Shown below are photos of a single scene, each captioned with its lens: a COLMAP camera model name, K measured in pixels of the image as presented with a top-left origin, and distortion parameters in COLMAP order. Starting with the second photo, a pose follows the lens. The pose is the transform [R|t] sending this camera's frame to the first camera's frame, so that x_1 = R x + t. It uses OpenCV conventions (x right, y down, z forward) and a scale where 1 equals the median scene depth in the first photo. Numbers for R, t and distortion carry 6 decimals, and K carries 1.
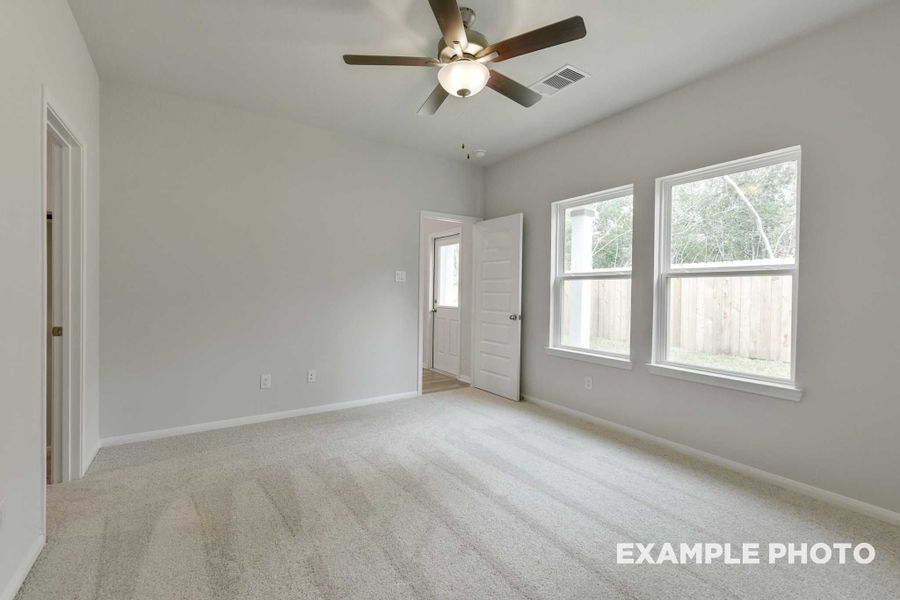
lens RADIAL K [[390.3, 0, 450.6], [0, 390.3, 296.9], [0, 0, 1]] dist [0.002022, -0.011947]
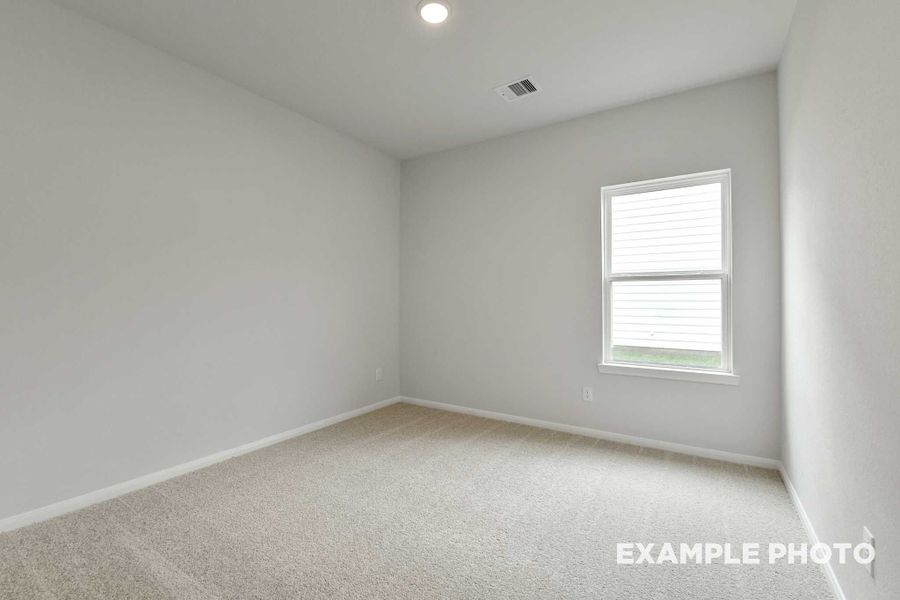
lens RADIAL K [[340.9, 0, 450.0], [0, 340.9, 300.0], [0, 0, 1]] dist [-0.031054, -0.007104]
pose [[0.901487, -0.020180, 0.432336, -0.311013], [0.022965, 0.999736, -0.001223, -0.009680], [-0.432197, 0.011031, 0.901712, 0.461665]]
